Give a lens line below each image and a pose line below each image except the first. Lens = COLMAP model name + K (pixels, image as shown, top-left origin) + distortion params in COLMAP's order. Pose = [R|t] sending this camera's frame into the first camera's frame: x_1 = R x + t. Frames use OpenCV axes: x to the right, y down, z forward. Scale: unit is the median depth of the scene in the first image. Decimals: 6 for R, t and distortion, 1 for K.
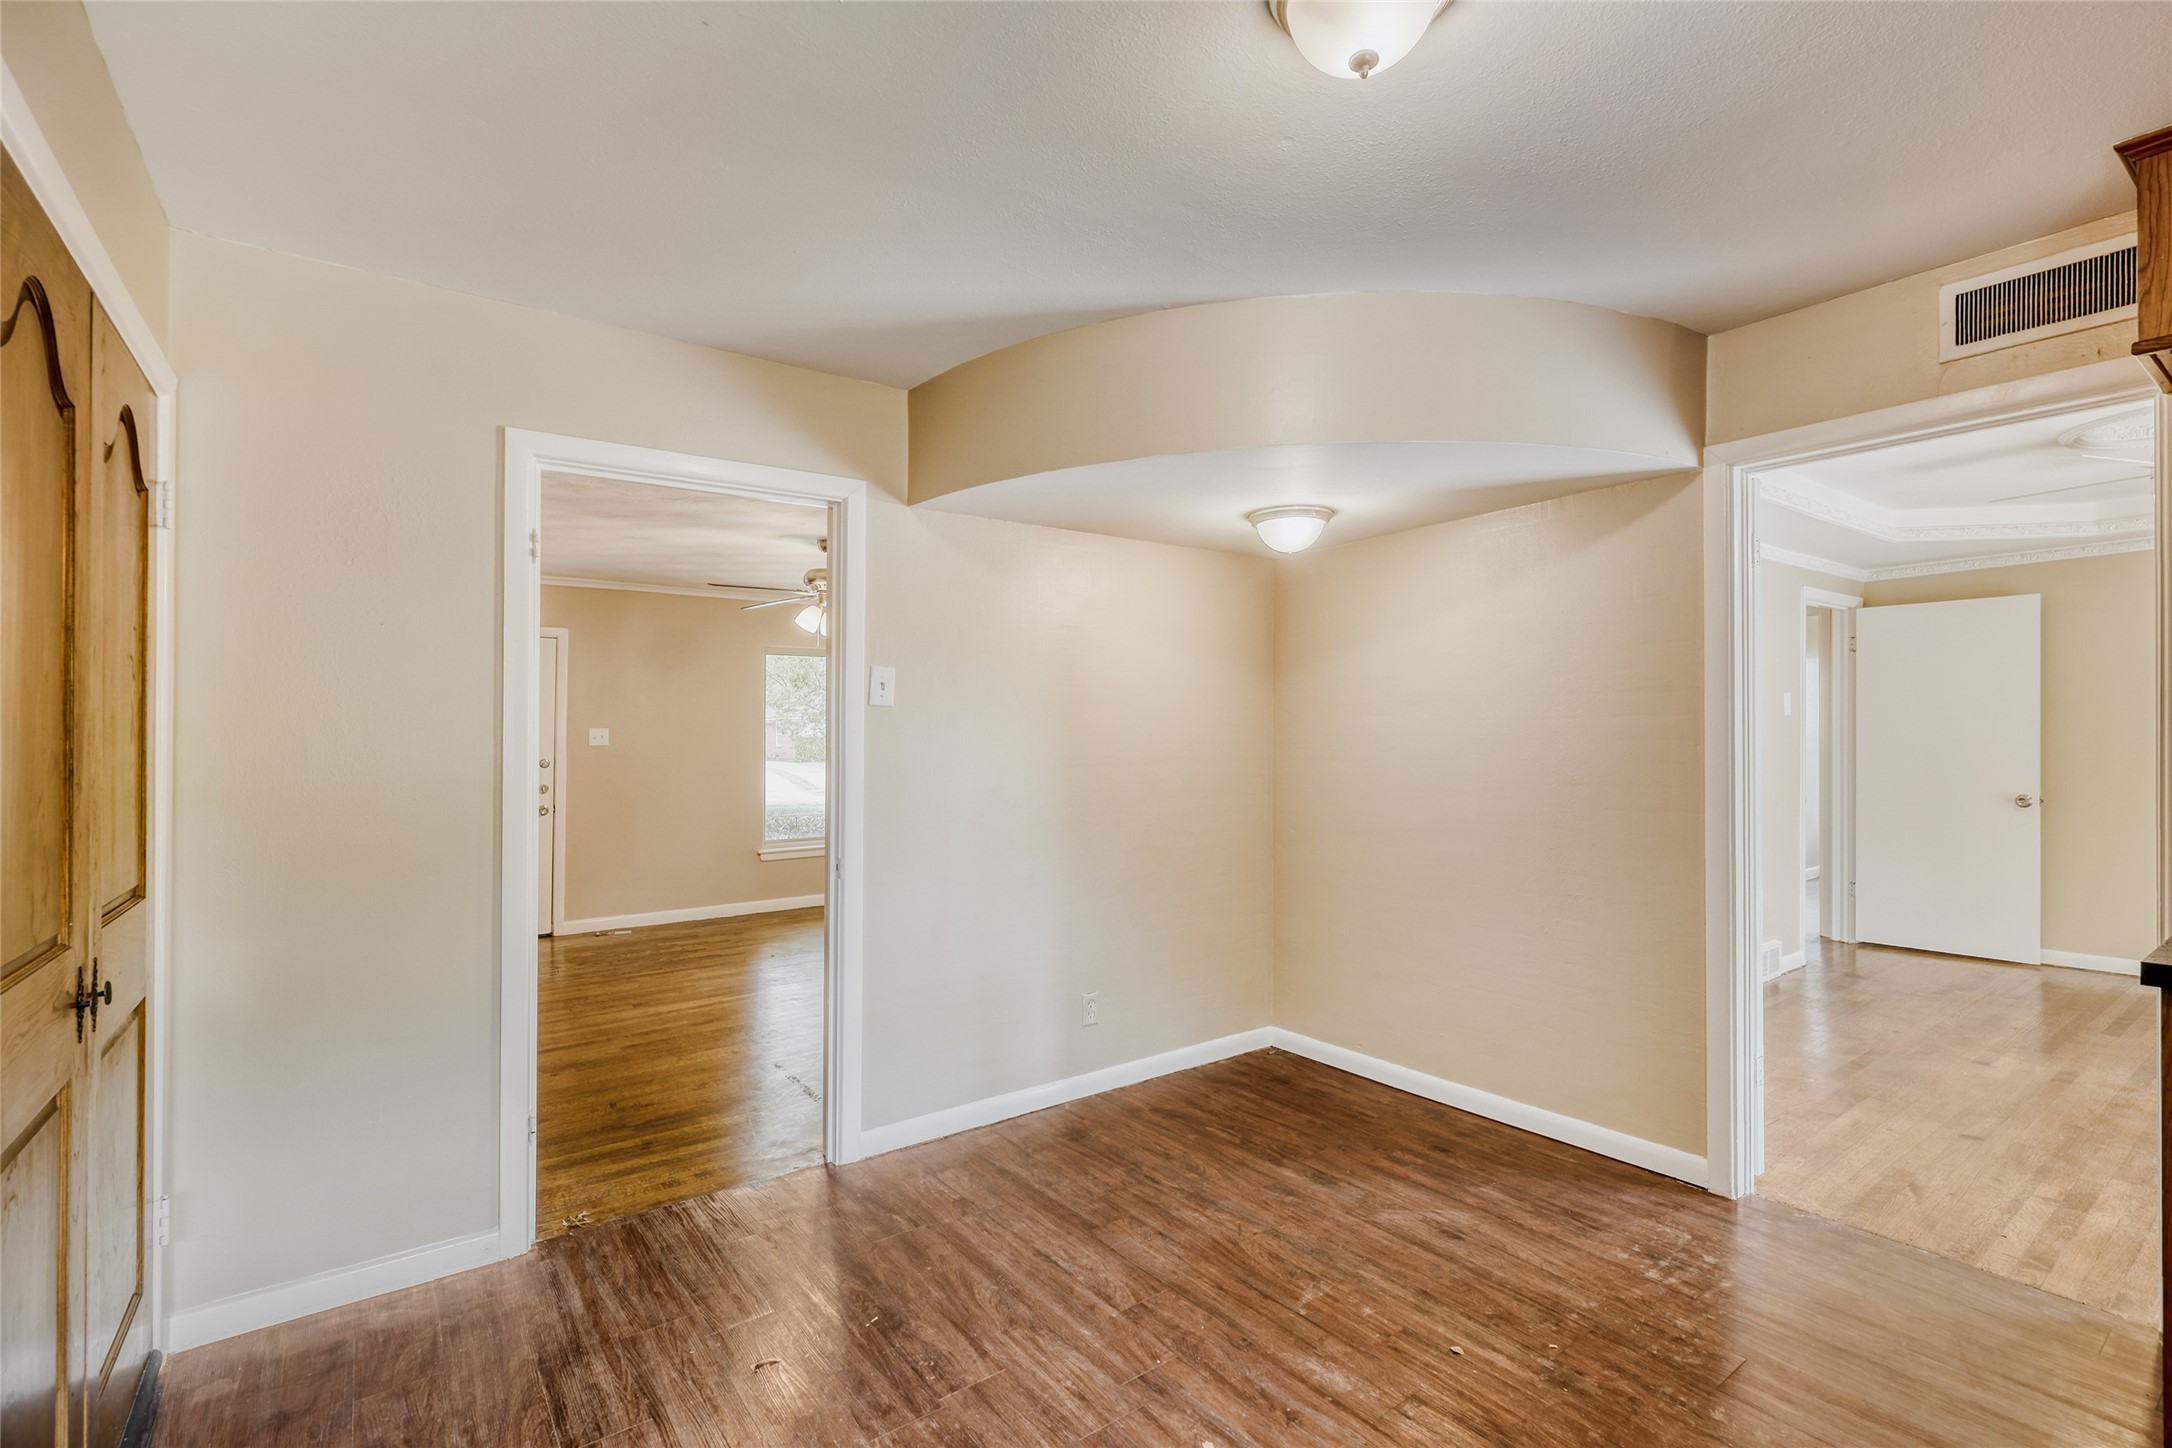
lens RADIAL K [[978.8, 0, 1105.5], [0, 978.8, 715.7], [0, 0, 1]] dist [-0.002870, 0.000337]
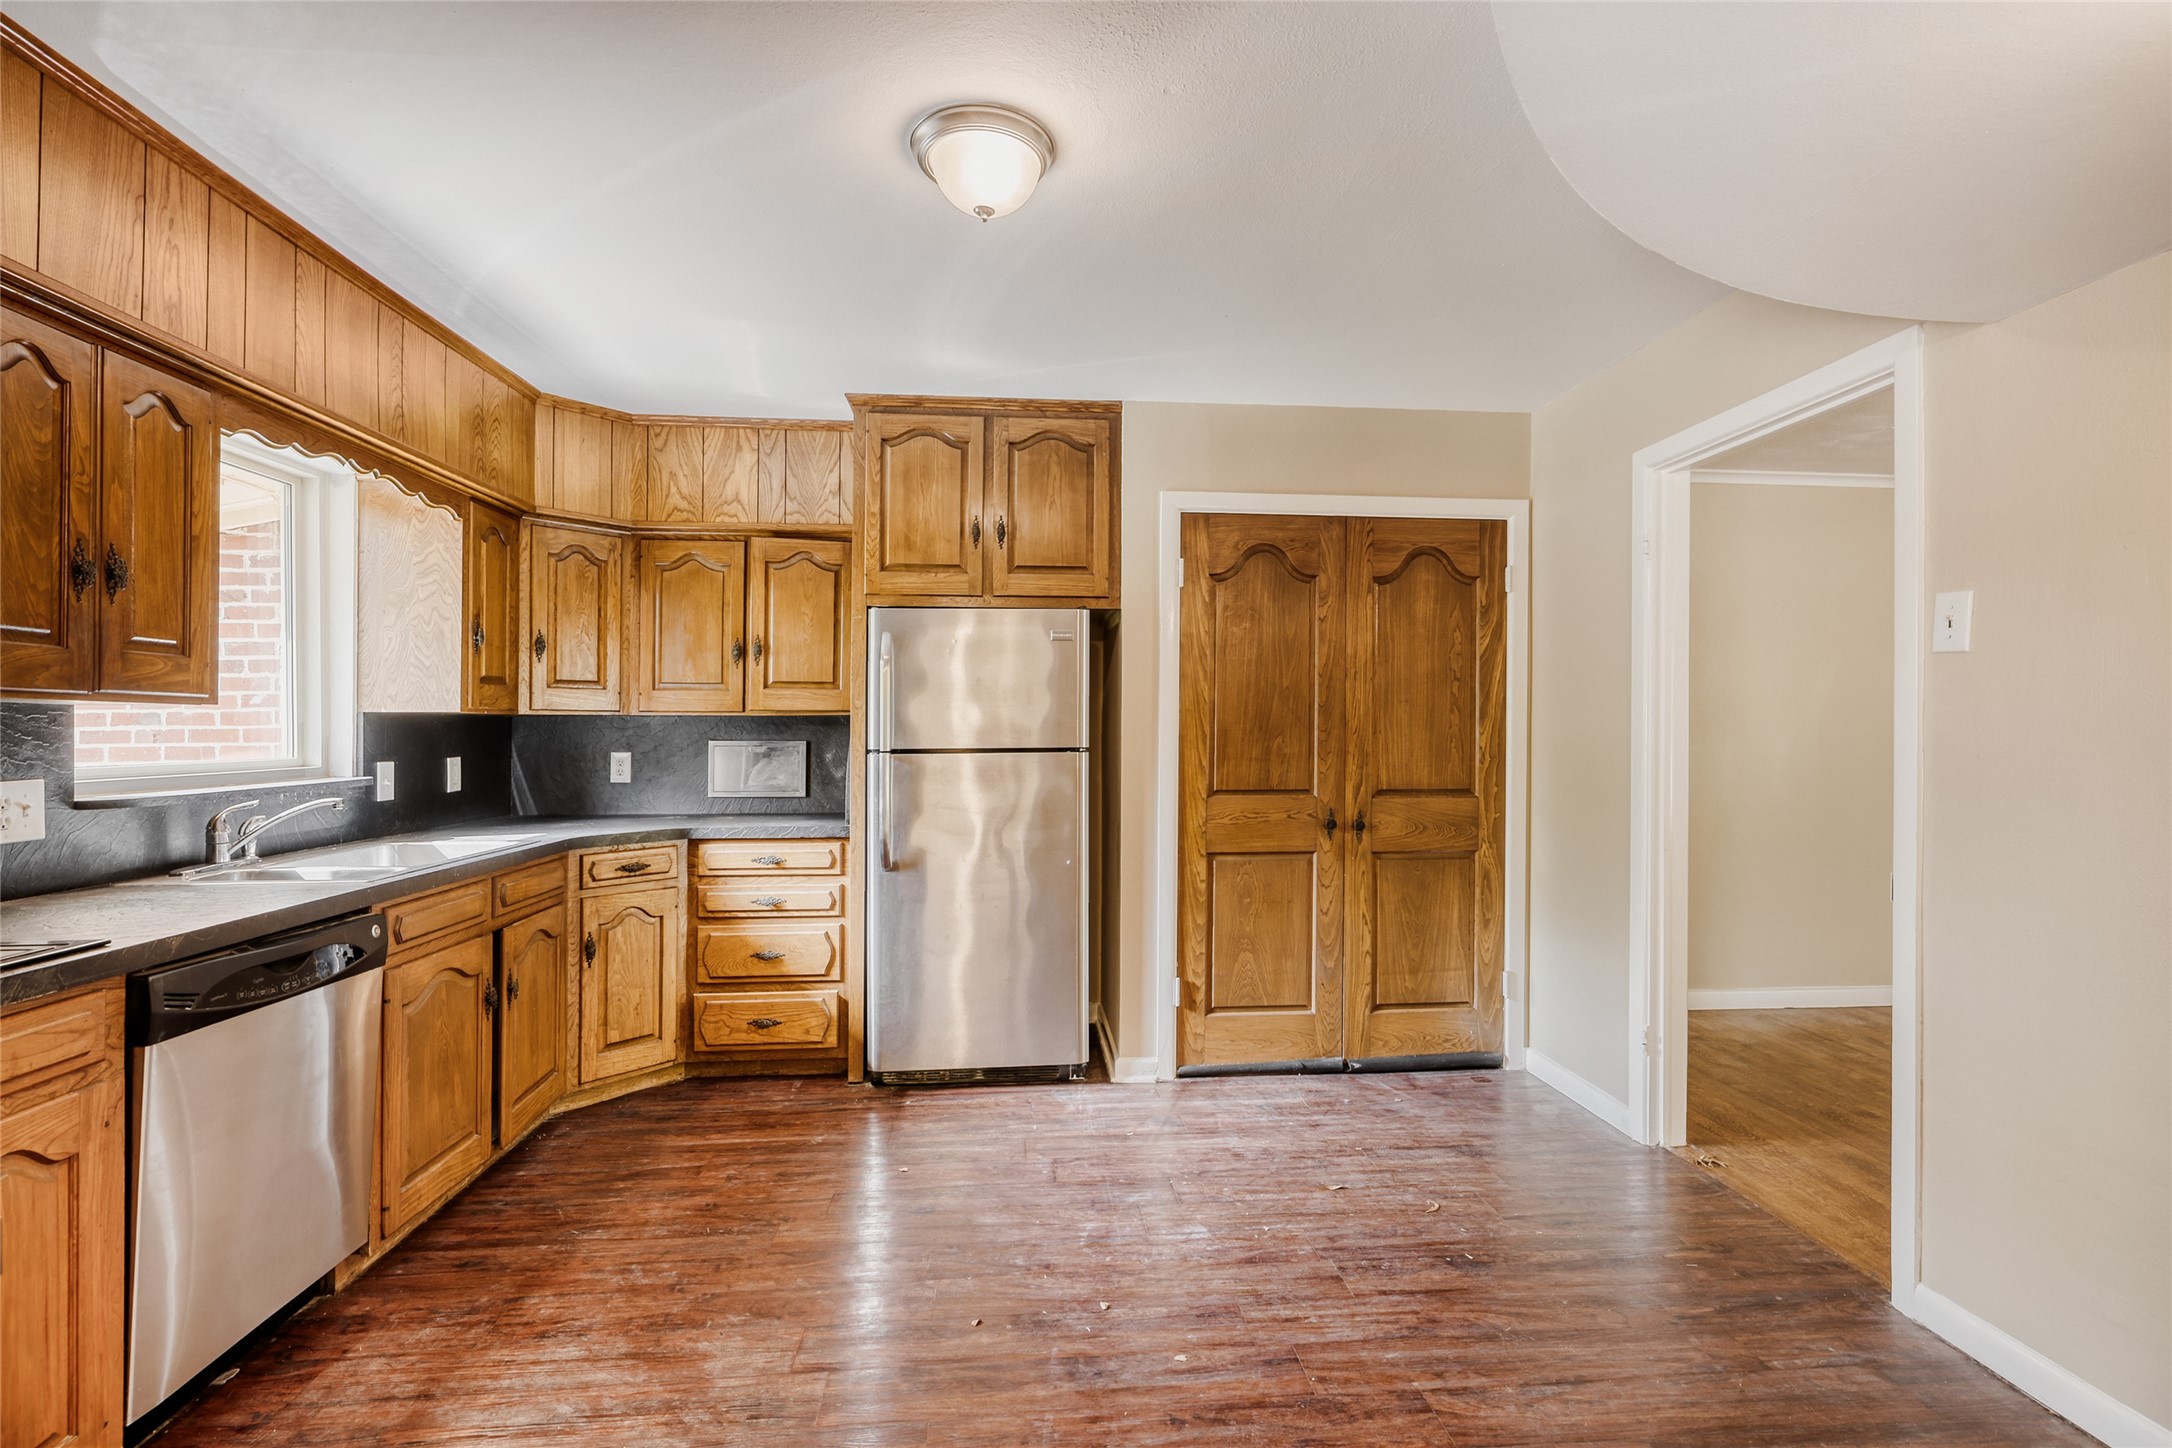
lens RADIAL K [[978.8, 0, 1104.2], [0, 978.8, 741.1], [0, 0, 1]] dist [-0.002870, 0.000337]
pose [[-0.522007, 0.017536, -0.852761, 0.631032], [0.021729, 0.999738, 0.007257, 0.031316], [0.852664, -0.014742, -0.522251, 0.892222]]
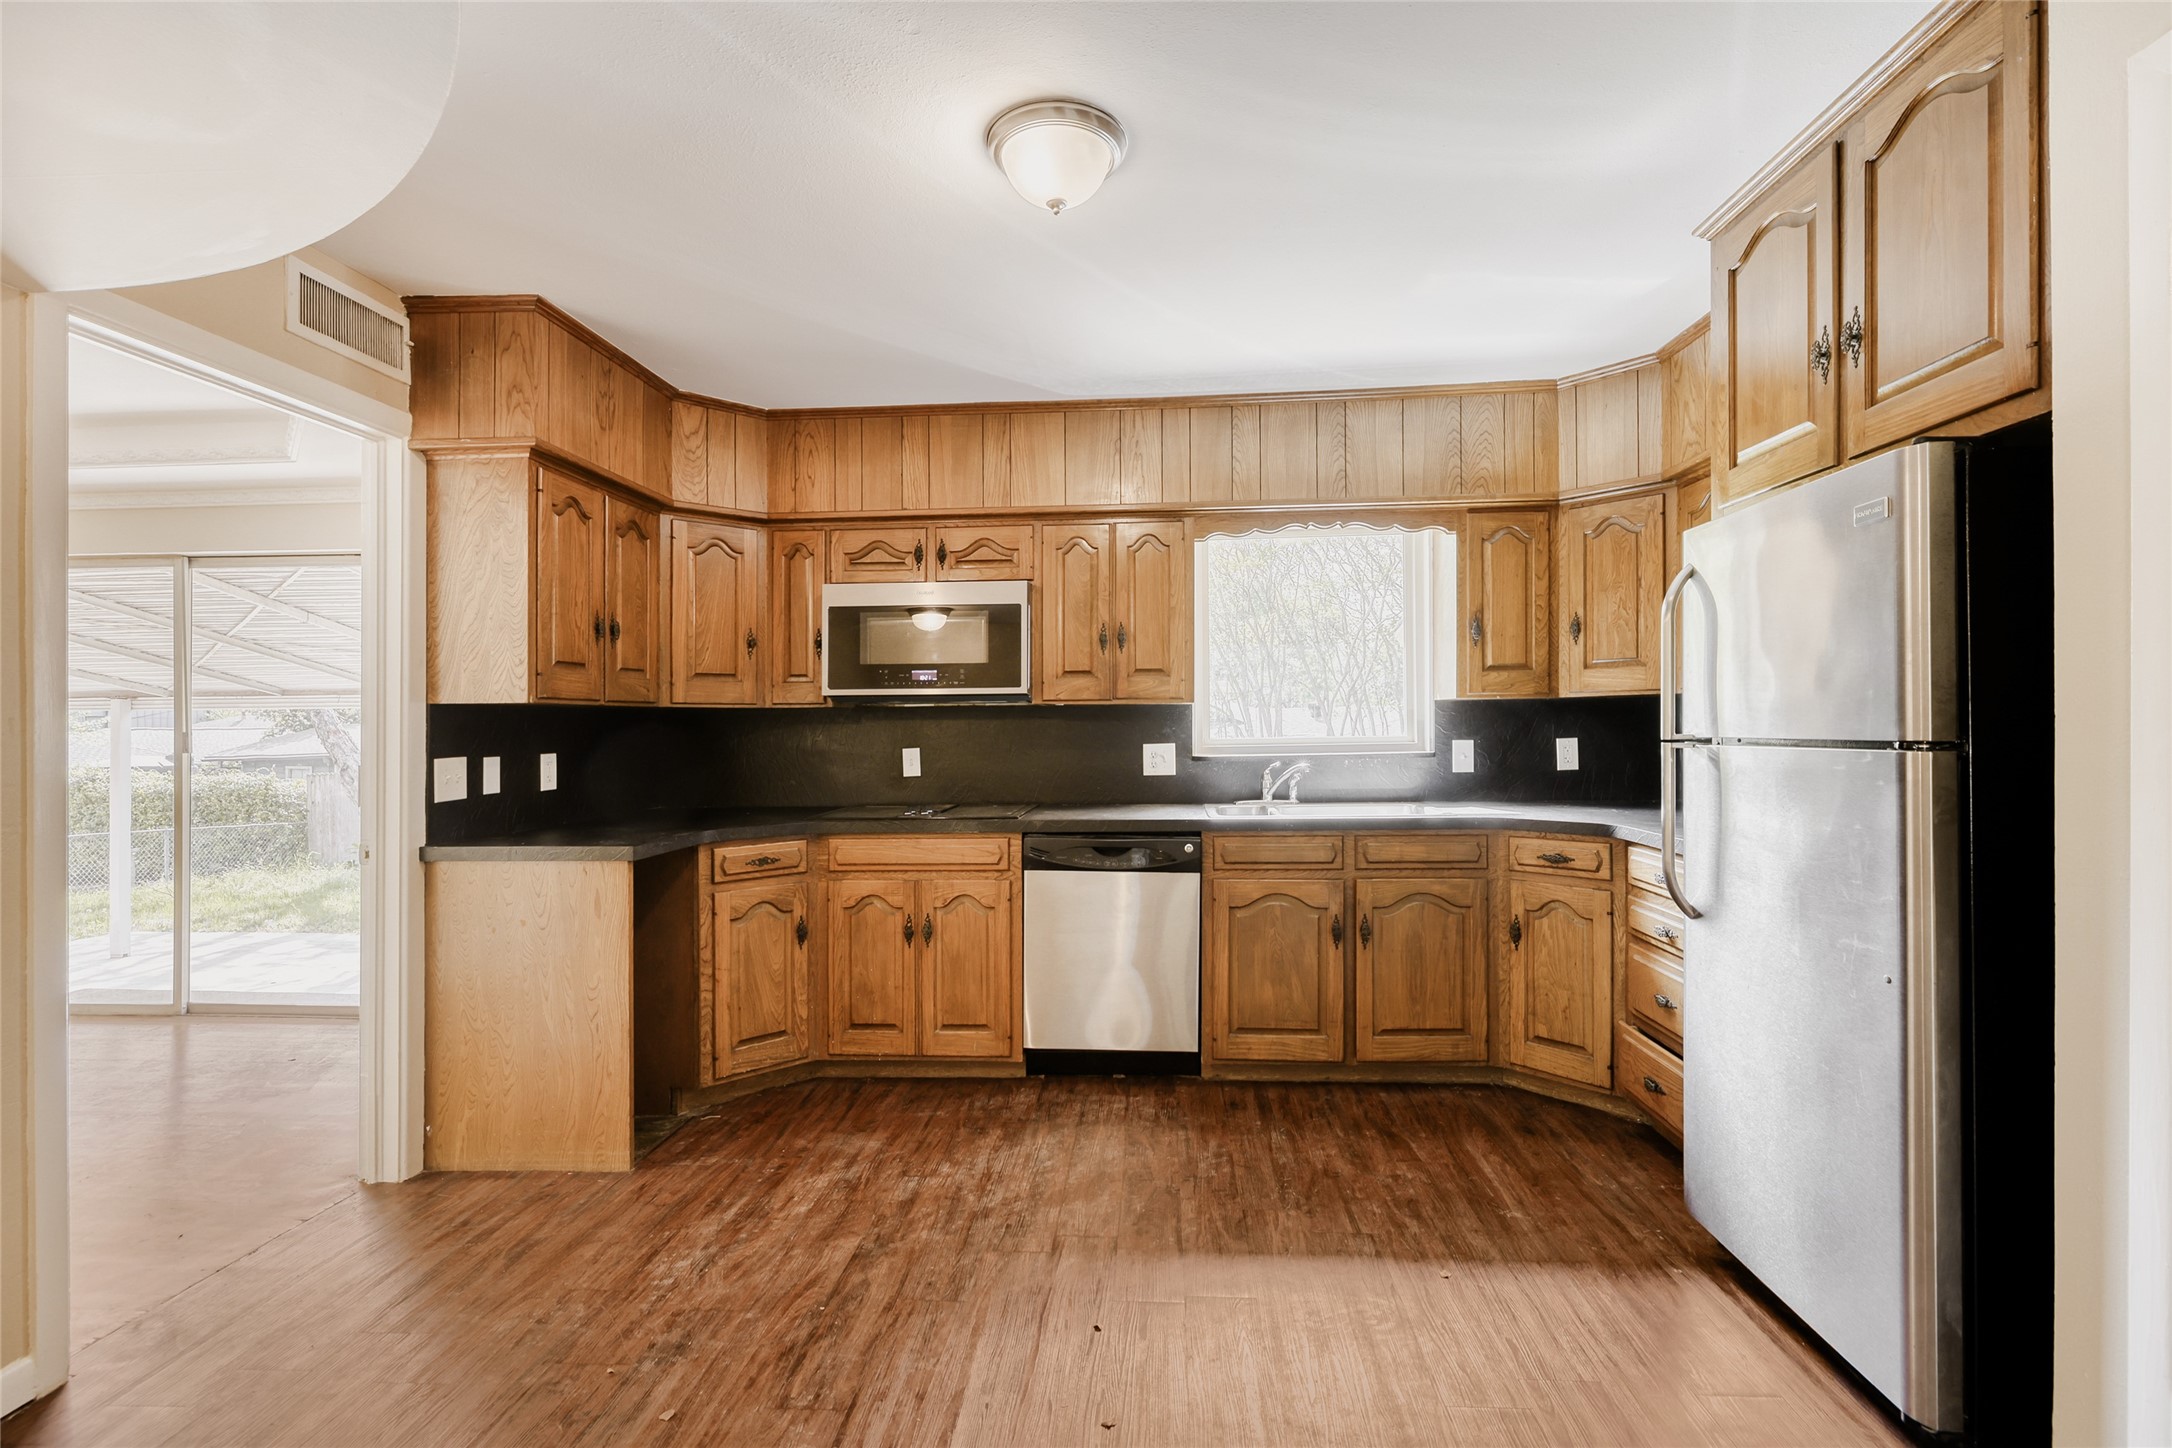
lens RADIAL K [[978.8, 0, 1105.9], [0, 978.8, 718.3], [0, 0, 1]] dist [-0.002870, 0.000337]
pose [[-0.762795, 0.019564, 0.646345, -0.334805], [0.004133, 0.999669, -0.025381, 0.045662], [-0.646627, -0.016689, -0.762623, 0.961309]]
